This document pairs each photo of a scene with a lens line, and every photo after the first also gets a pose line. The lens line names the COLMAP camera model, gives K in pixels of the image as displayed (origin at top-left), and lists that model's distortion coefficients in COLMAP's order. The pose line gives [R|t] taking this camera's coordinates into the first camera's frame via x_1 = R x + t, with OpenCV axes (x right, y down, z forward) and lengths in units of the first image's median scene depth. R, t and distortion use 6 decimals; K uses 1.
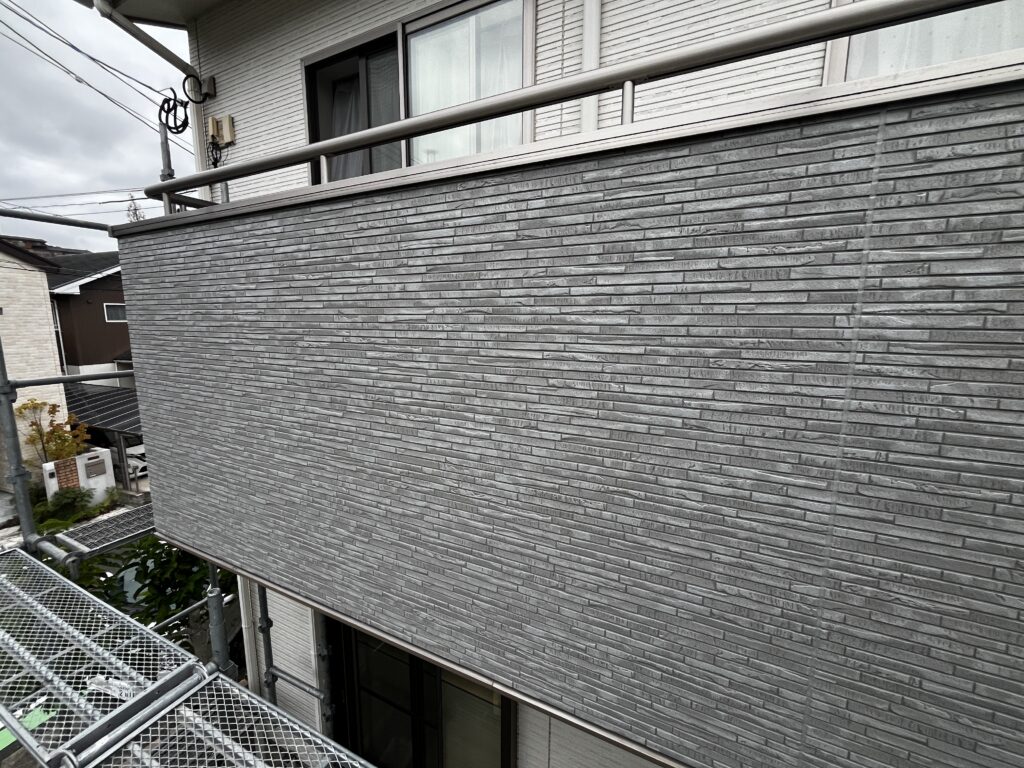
lens RADIAL K [[410.7, 0, 507.2], [0, 410.7, 380.8], [0, 0, 1]] dist [-0.002269, 0.000007]
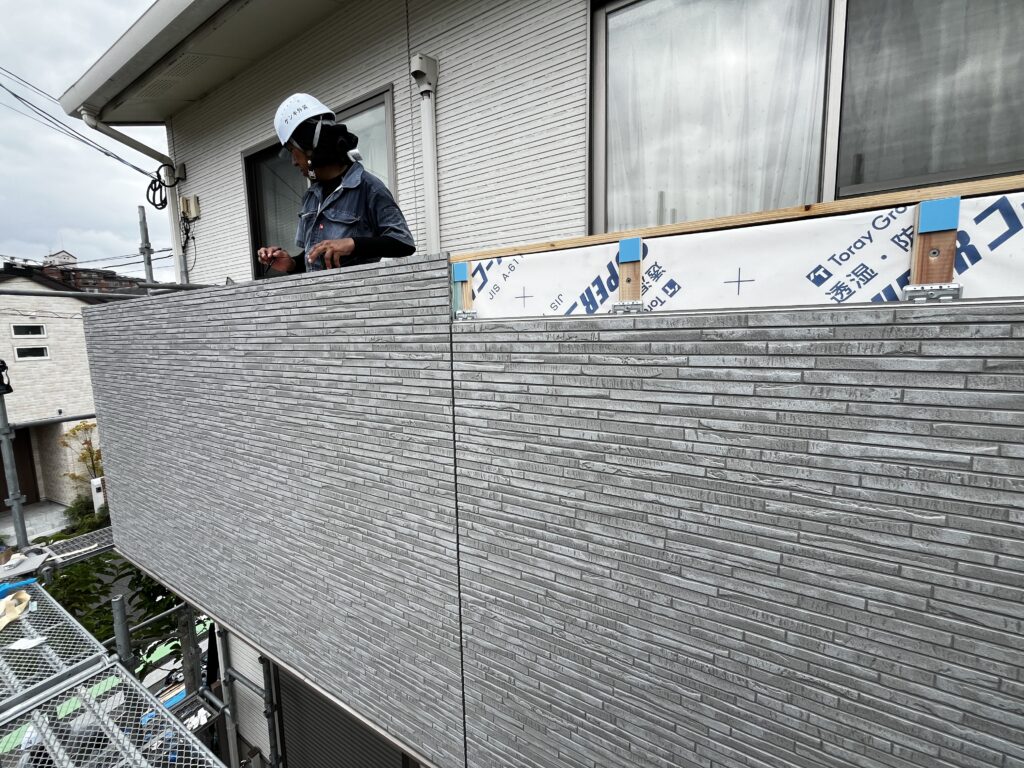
lens RADIAL K [[412.1, 0, 506.9], [0, 412.1, 380.7], [0, 0, 1]] dist [-0.005139, 0.000572]
pose [[0.996556, -0.015204, -0.081521, 0.645428], [0.012602, 0.999397, -0.032344, -0.112176], [0.081964, 0.031205, 0.996147, -0.208536]]
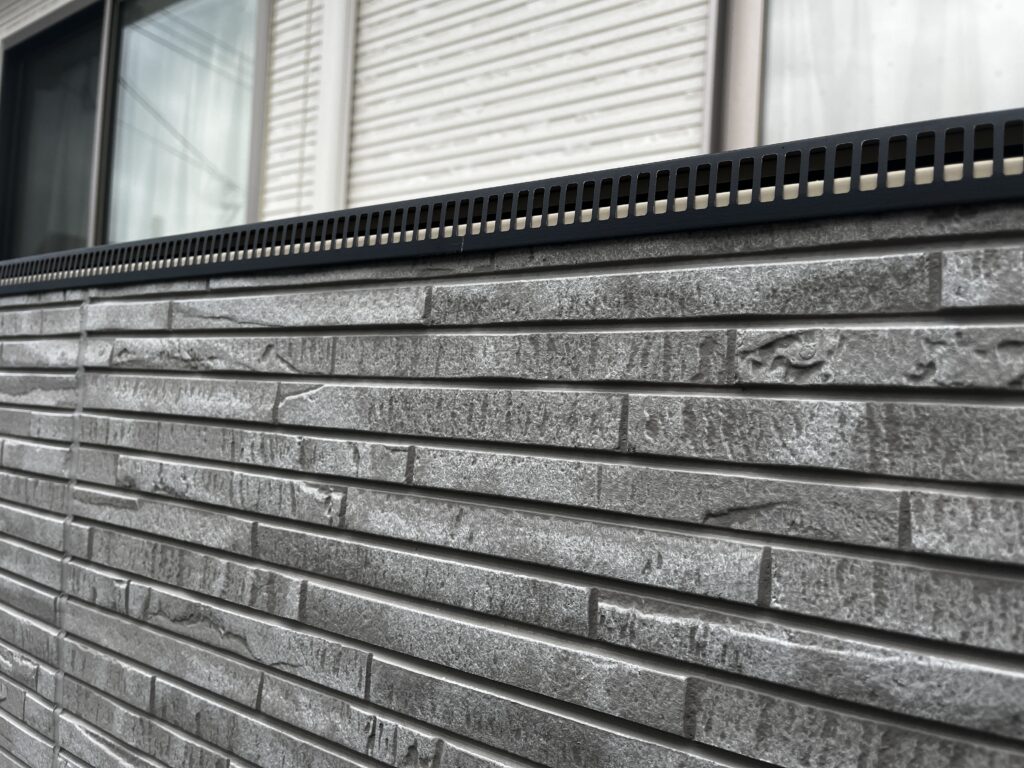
lens RADIAL K [[784.3, 0, 512.0], [0, 784.3, 384.0], [0, 0, 1]] dist [0.057576, -0.090236]
pose [[0.985501, 0.044544, -0.163720, 0.738331], [-0.074205, 0.980901, -0.179797, -0.270554], [0.152584, 0.189339, 0.969984, 0.204161]]
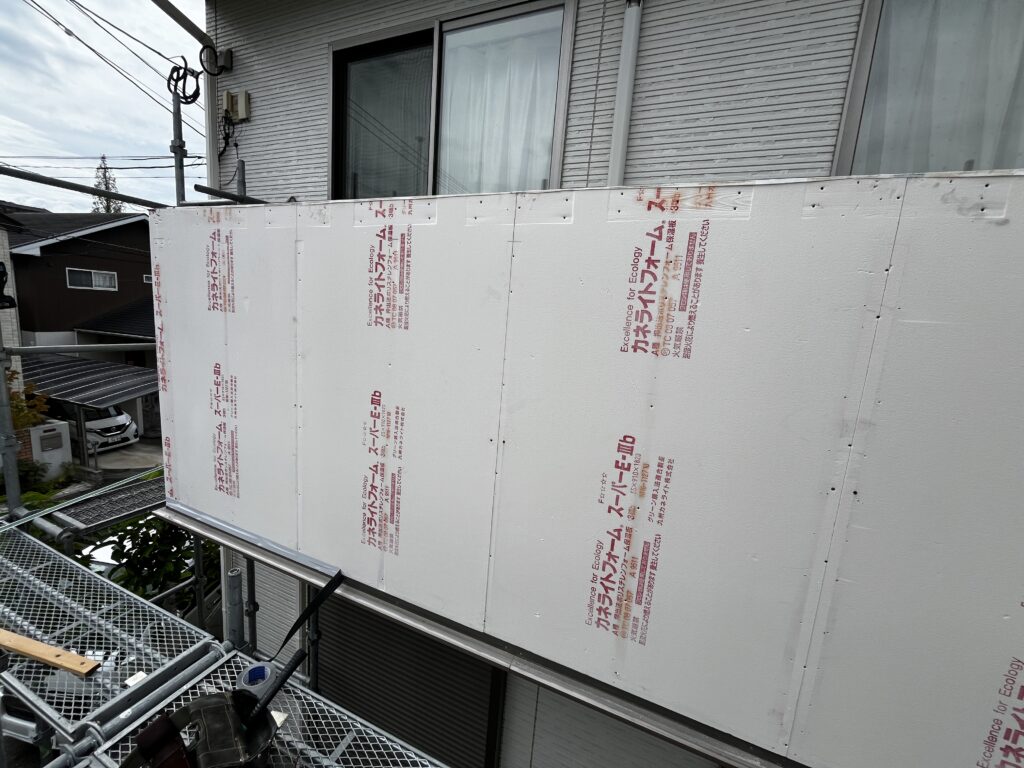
lens RADIAL K [[410.4, 0, 507.7], [0, 410.4, 380.1], [0, 0, 1]] dist [-0.002997, -0.000636]
pose [[0.996255, 0.061710, 0.060561, -0.141121], [-0.062248, 0.998036, 0.007046, -0.006617], [-0.060007, -0.010790, 0.998140, -0.046295]]
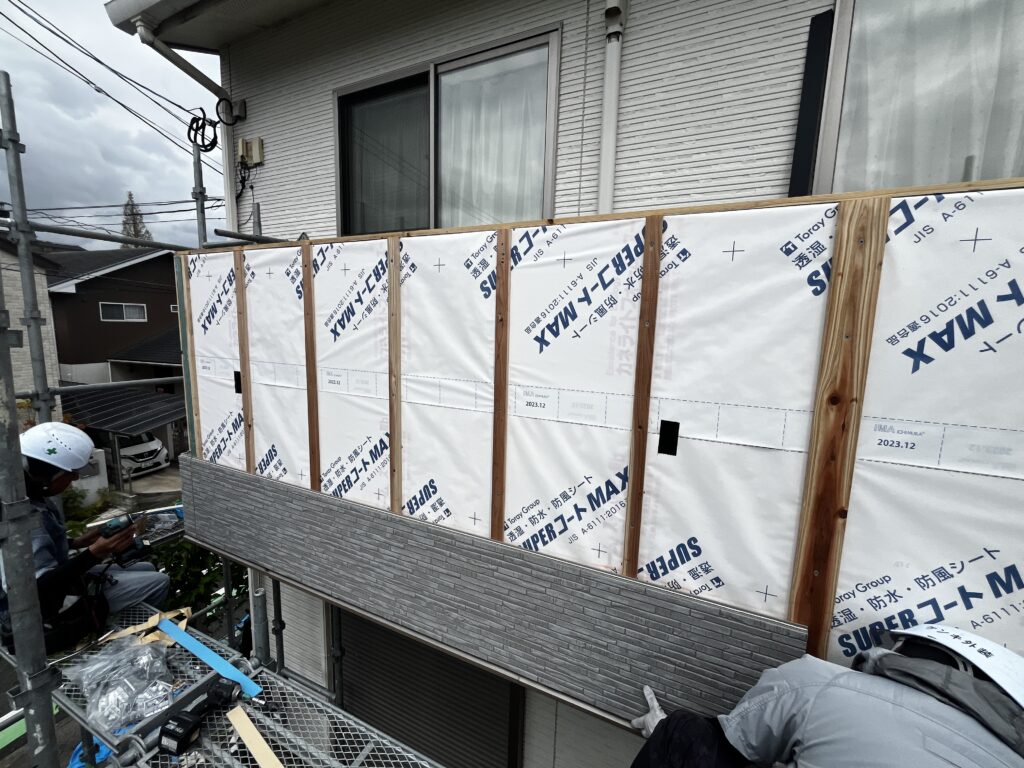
lens RADIAL K [[410.8, 0, 508.2], [0, 410.8, 380.3], [0, 0, 1]] dist [0.000256, -0.002387]
pose [[0.999640, 0.019931, 0.017950, -0.093213], [-0.019651, 0.999685, -0.015637, -0.042432], [-0.018256, 0.015278, 0.999717, -0.109097]]
